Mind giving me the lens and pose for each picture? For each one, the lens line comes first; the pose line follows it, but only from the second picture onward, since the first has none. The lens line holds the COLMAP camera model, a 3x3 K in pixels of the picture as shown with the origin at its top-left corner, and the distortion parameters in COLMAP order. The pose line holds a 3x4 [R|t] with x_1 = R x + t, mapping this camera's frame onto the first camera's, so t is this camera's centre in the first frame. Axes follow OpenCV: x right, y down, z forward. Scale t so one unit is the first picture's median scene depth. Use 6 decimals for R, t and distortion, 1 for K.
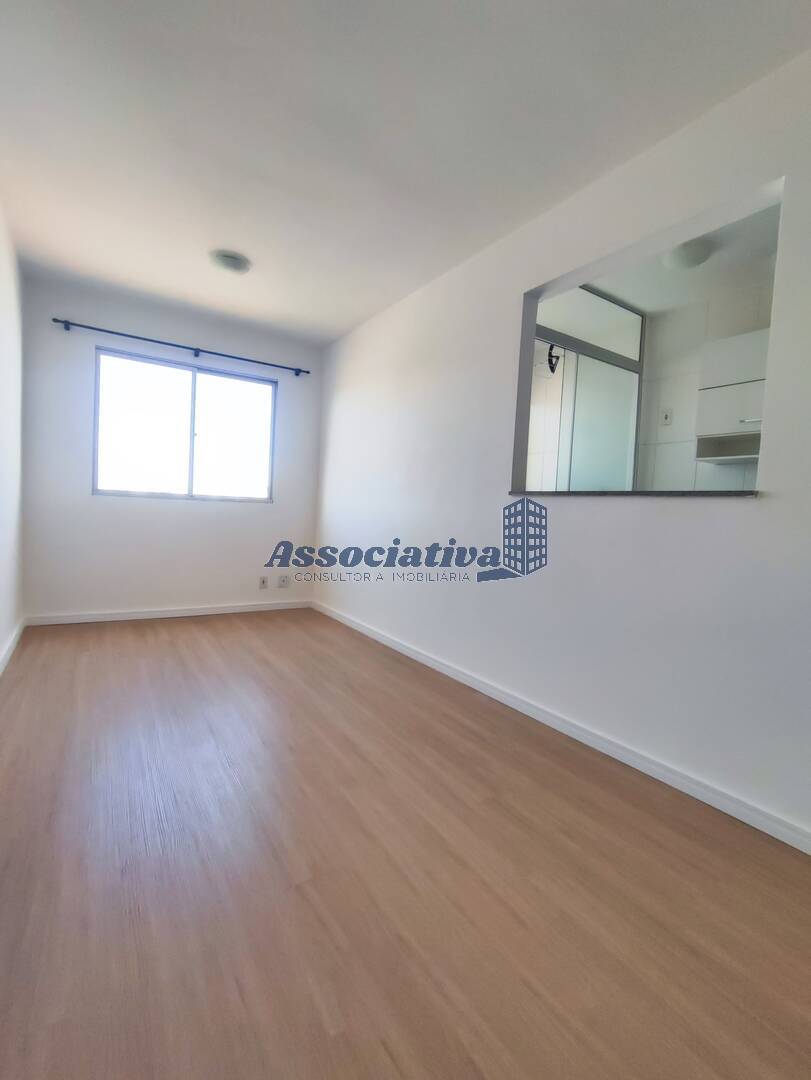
lens RADIAL K [[490.3, 0, 405.7], [0, 490.3, 538.3], [0, 0, 1]] dist [-0.000807, -0.000044]
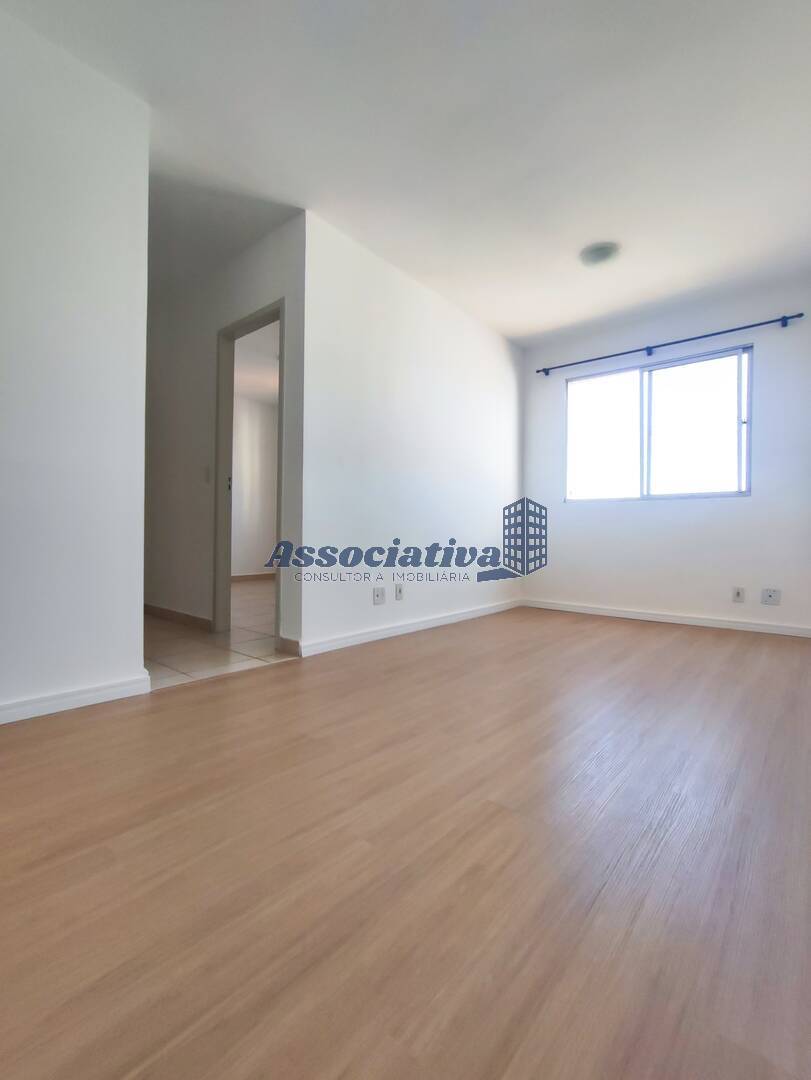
lens RADIAL K [[490.3, 0, 410.7], [0, 490.3, 540.6], [0, 0, 1]] dist [-0.000807, -0.000044]
pose [[0.312150, 0.004145, -0.950024, 0.475499], [-0.003402, 0.999989, 0.003245, -0.002552], [0.950027, 0.002219, 0.312161, 0.324092]]
